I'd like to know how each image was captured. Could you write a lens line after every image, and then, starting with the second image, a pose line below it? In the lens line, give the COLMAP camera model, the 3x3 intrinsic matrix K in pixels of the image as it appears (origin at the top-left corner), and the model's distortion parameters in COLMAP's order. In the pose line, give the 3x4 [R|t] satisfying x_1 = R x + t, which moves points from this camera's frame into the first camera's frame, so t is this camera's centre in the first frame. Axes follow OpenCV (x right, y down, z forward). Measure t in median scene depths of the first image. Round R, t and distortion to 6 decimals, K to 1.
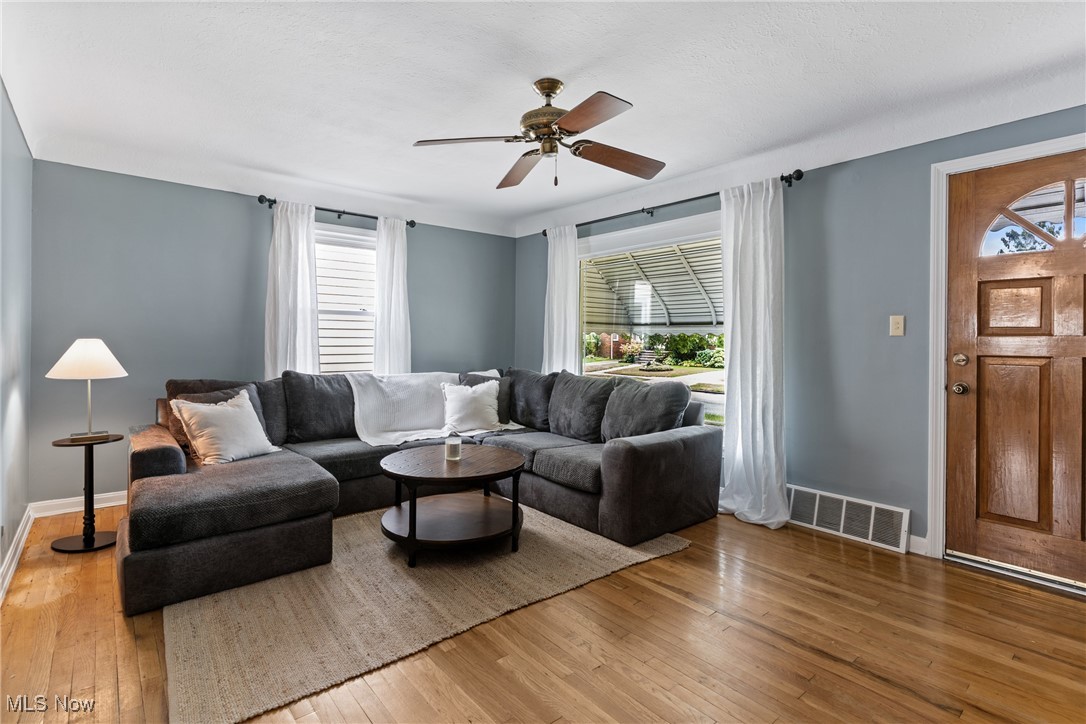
lens RADIAL K [[530.4, 0, 539.5], [0, 530.4, 346.1], [0, 0, 1]] dist [0.000908, 0.000127]
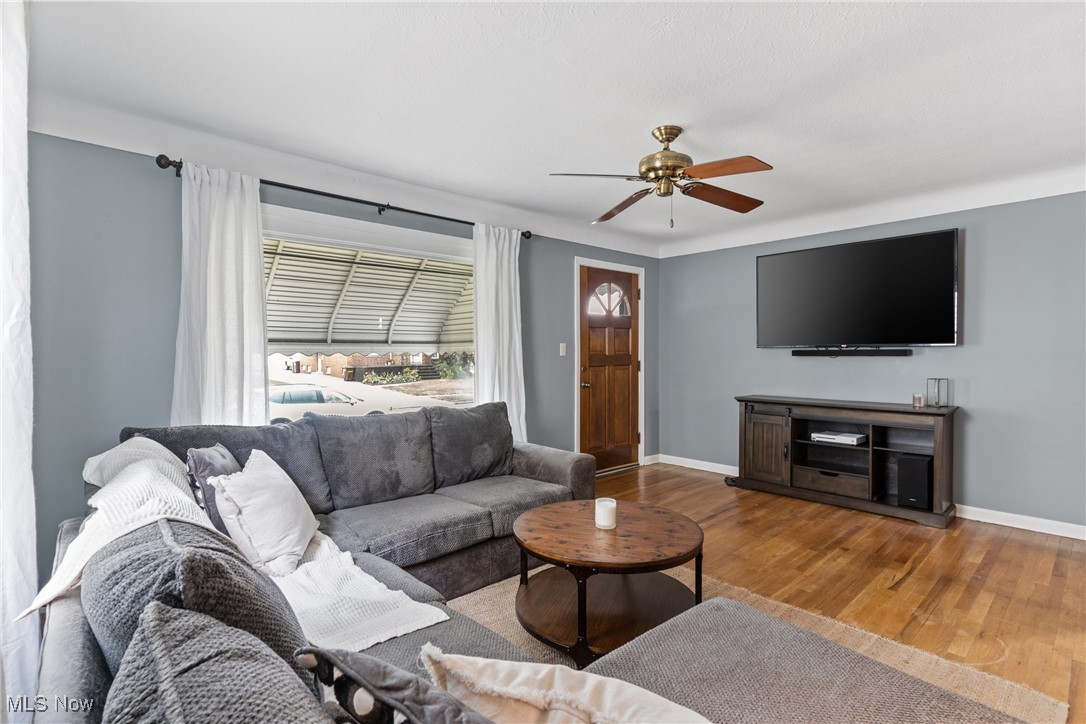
lens RADIAL K [[522.6, 0, 543.7], [0, 522.6, 356.9], [0, 0, 1]] dist [-0.000118, -0.000076]
pose [[-0.060635, -0.013804, 0.998065, -0.933242], [0.016485, 0.999754, 0.014829, -0.040529], [-0.998024, 0.017352, -0.060392, 1.175937]]
